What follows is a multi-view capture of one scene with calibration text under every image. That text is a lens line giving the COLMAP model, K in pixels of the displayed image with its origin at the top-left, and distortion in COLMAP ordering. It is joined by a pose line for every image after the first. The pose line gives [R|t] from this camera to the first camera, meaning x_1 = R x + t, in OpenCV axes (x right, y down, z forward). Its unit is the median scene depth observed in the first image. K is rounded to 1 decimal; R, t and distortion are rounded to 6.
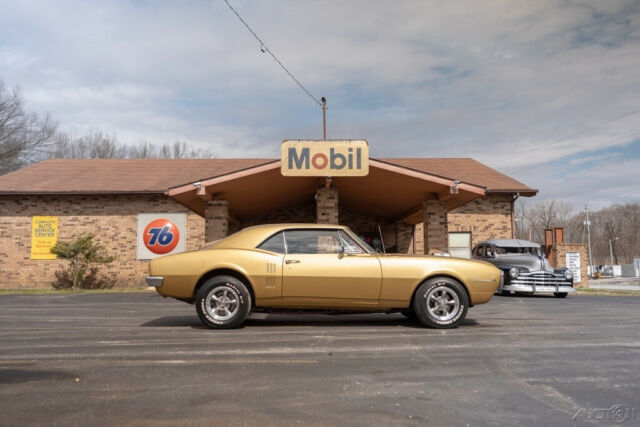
lens RADIAL K [[624.7, 0, 320.0], [0, 624.7, 213.5], [0, 0, 1]] dist [0.012333, 0.004014]
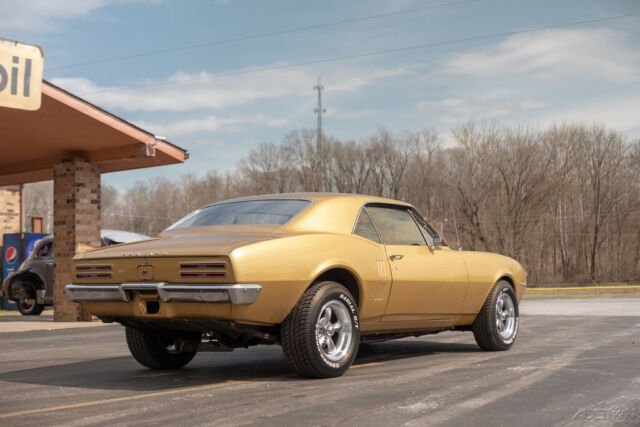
lens RADIAL K [[979.2, 0, 320.0], [0, 979.2, 213.5], [0, 0, 1]] dist [-0.004411, 0.004898]
pose [[0.614991, 0.042930, 0.787365, -0.456016], [-0.056746, 0.998337, -0.010110, 0.026270], [-0.786490, -0.038462, 0.616404, 0.253803]]
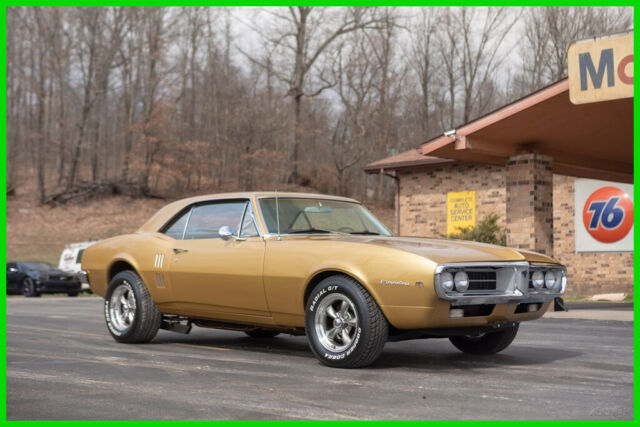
lens RADIAL K [[979.2, 0, 320.0], [0, 979.2, 213.5], [0, 0, 1]] dist [-0.004411, 0.004898]
pose [[0.654191, -0.035489, -0.755497, 0.461494], [0.059230, 0.998235, 0.004396, 0.022366], [0.754007, -0.047624, 0.655138, 0.226874]]
